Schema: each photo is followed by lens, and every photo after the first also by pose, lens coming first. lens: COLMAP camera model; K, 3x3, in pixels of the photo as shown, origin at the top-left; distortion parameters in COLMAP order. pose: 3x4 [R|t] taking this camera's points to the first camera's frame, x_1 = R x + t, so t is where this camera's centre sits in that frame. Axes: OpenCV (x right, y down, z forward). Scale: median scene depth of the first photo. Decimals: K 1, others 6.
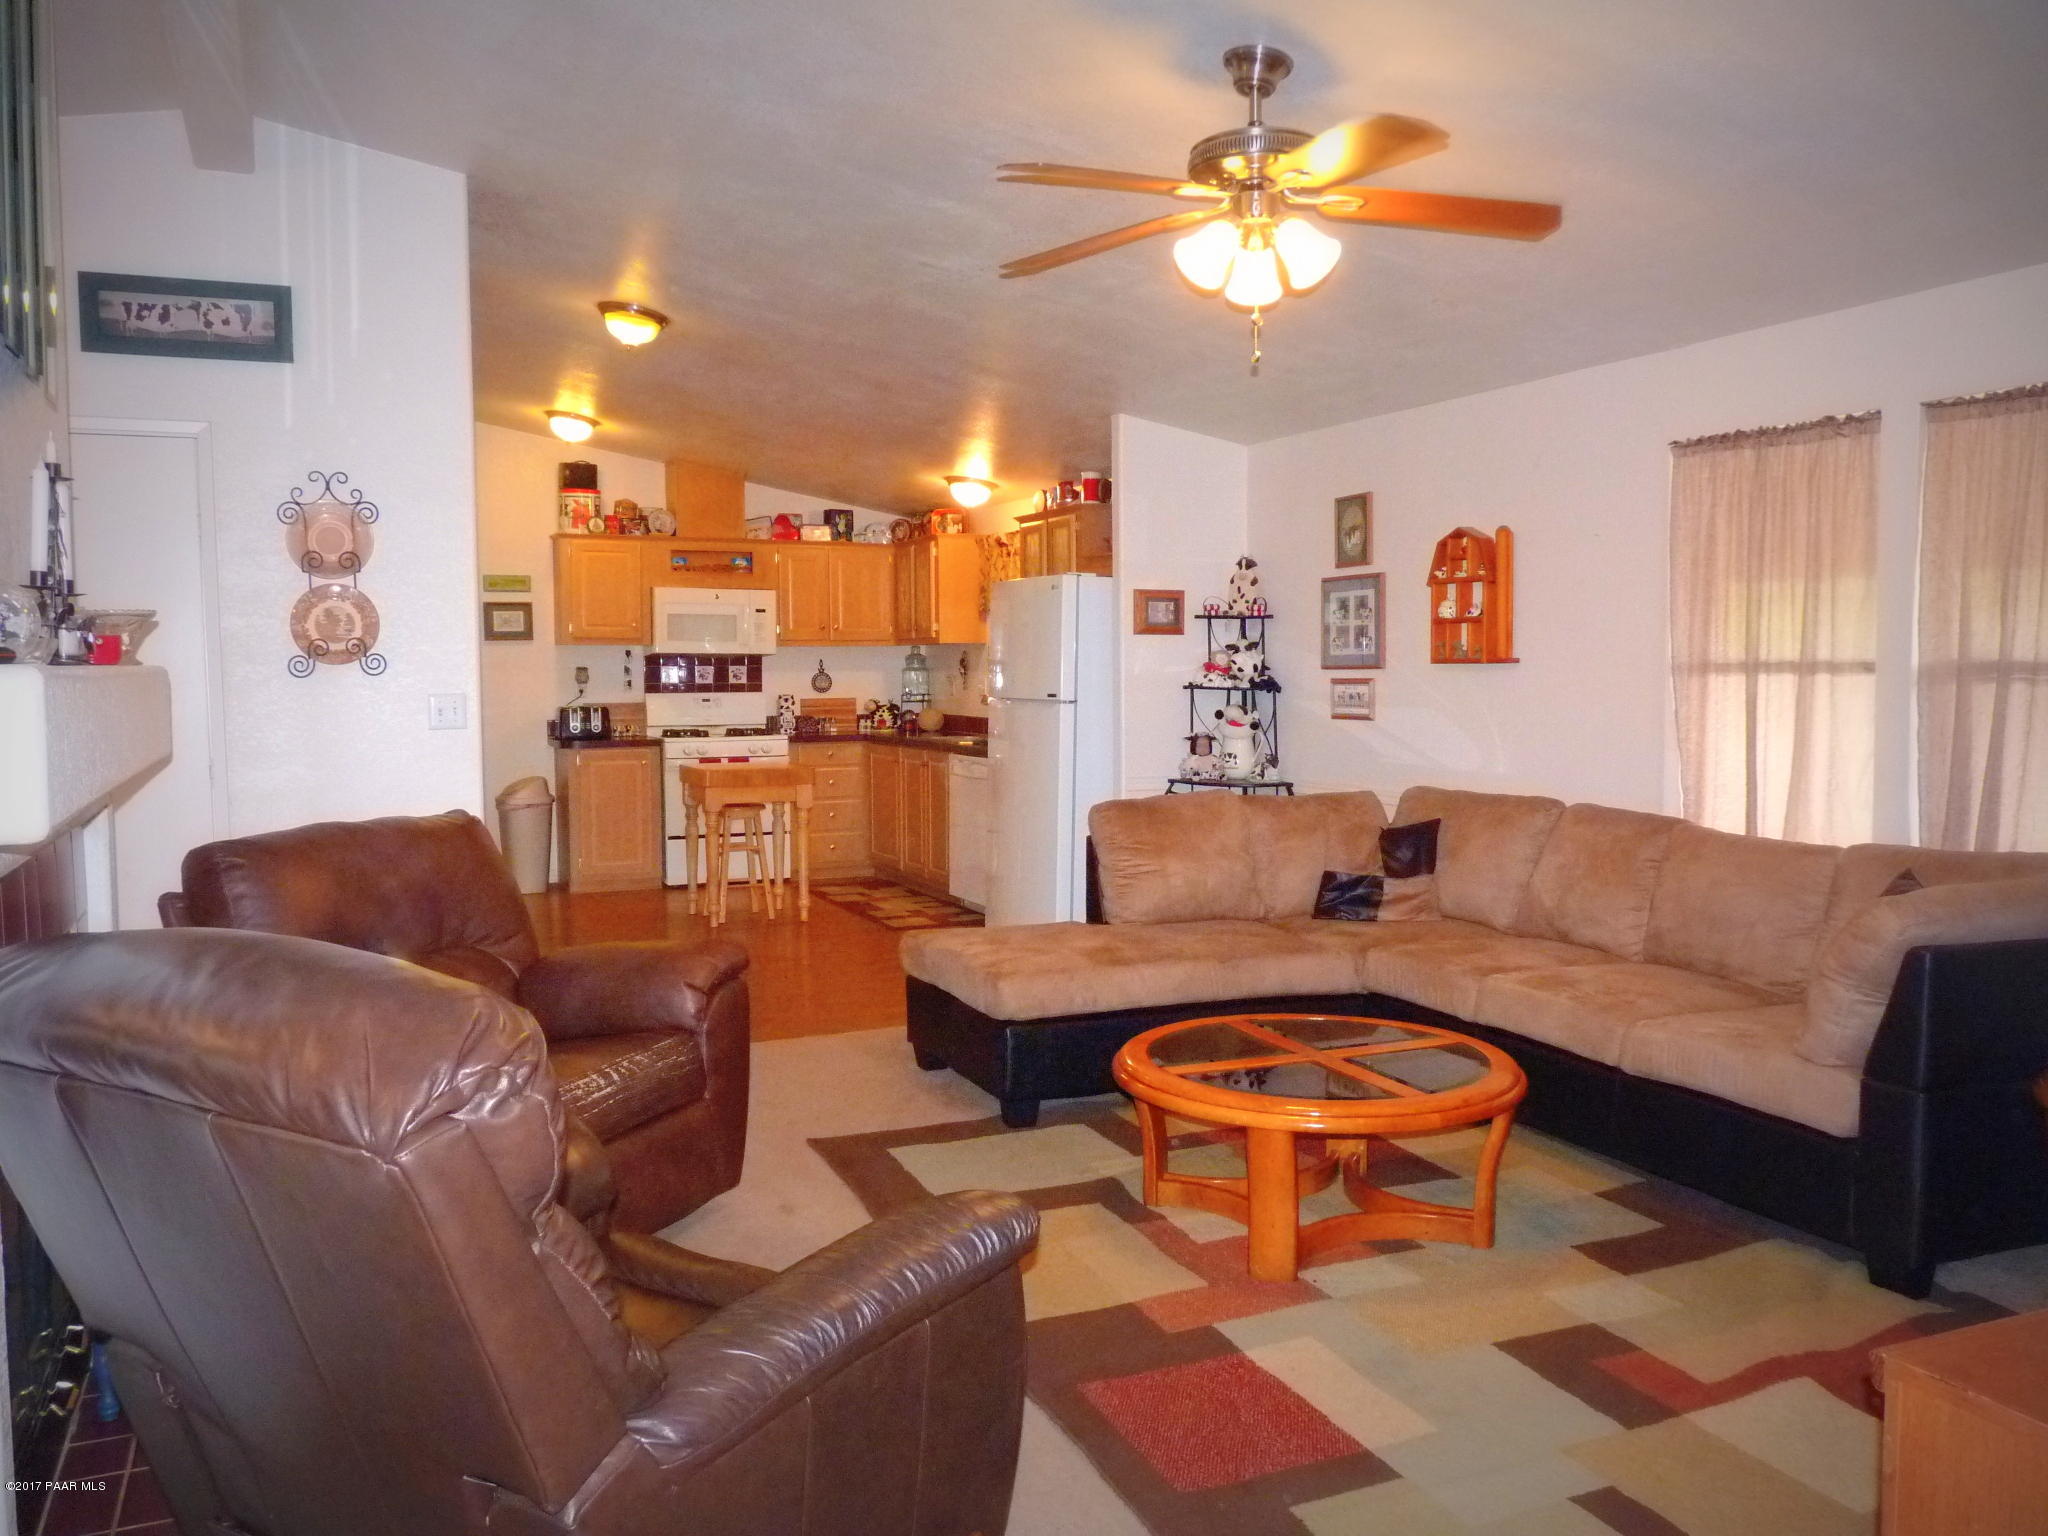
lens RADIAL K [[1666.4, 0, 1018.5], [0, 1666.4, 758.9], [0, 0, 1]] dist [-0.029360, 0.008860]
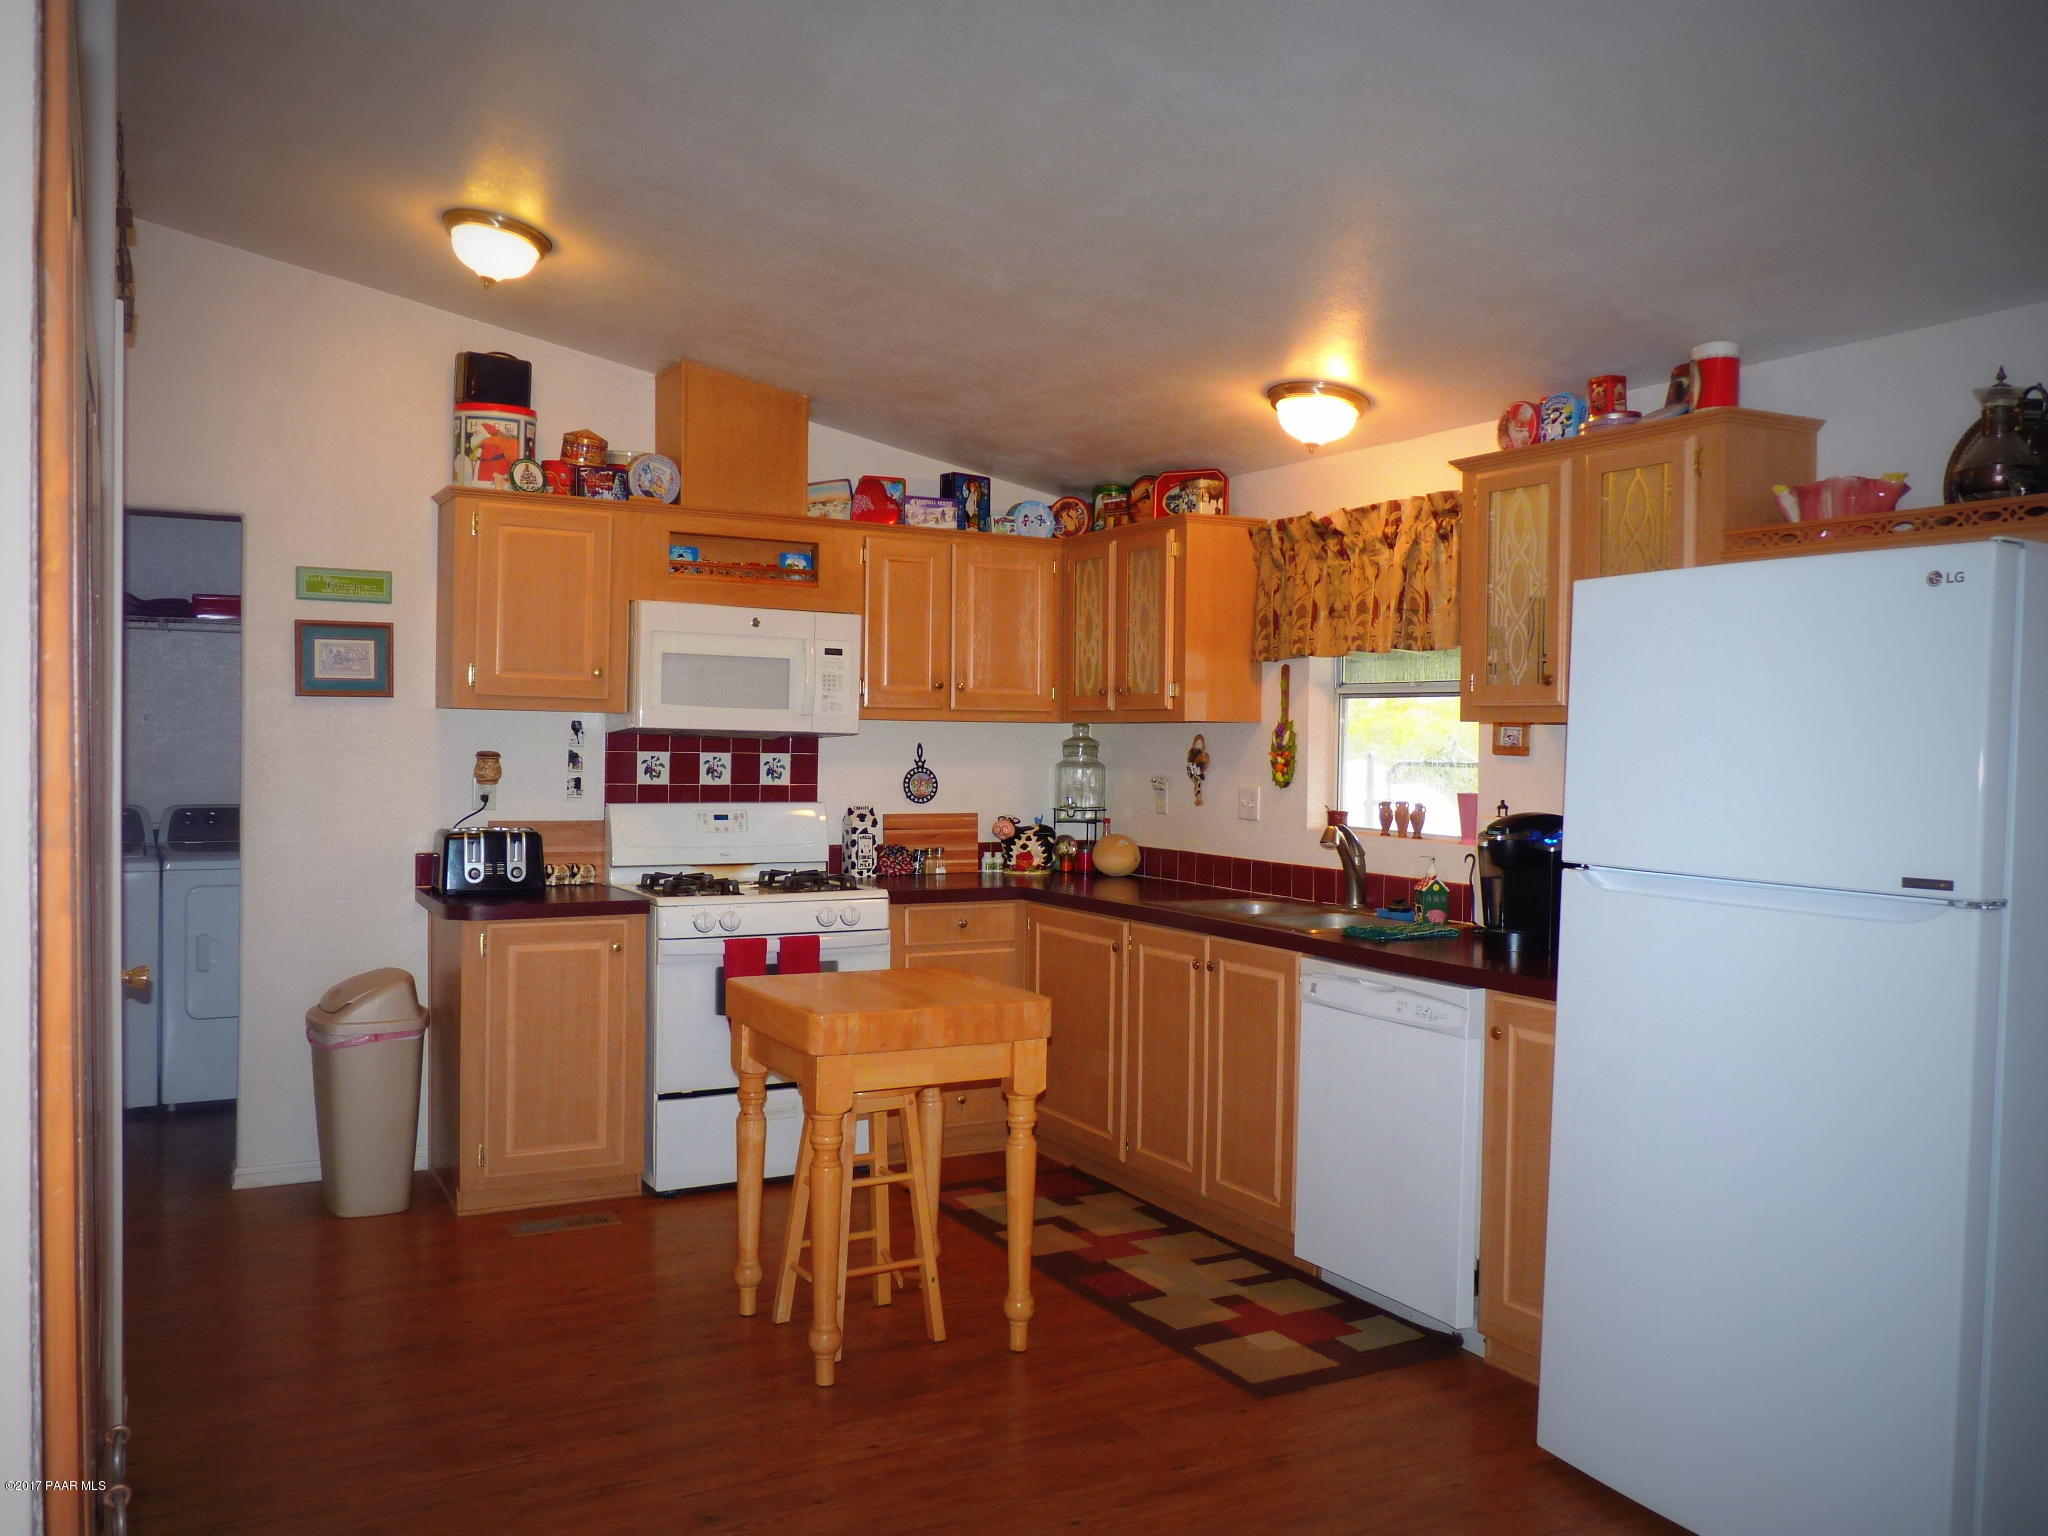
lens RADIAL K [[1666.4, 0, 1012.7], [0, 1666.4, 759.1], [0, 0, 1]] dist [-0.029360, 0.008860]
pose [[0.996082, 0.019399, 0.086277, -0.143061], [-0.015771, 0.998971, -0.042534, -0.033099], [-0.087014, 0.041007, 0.995363, 0.466806]]
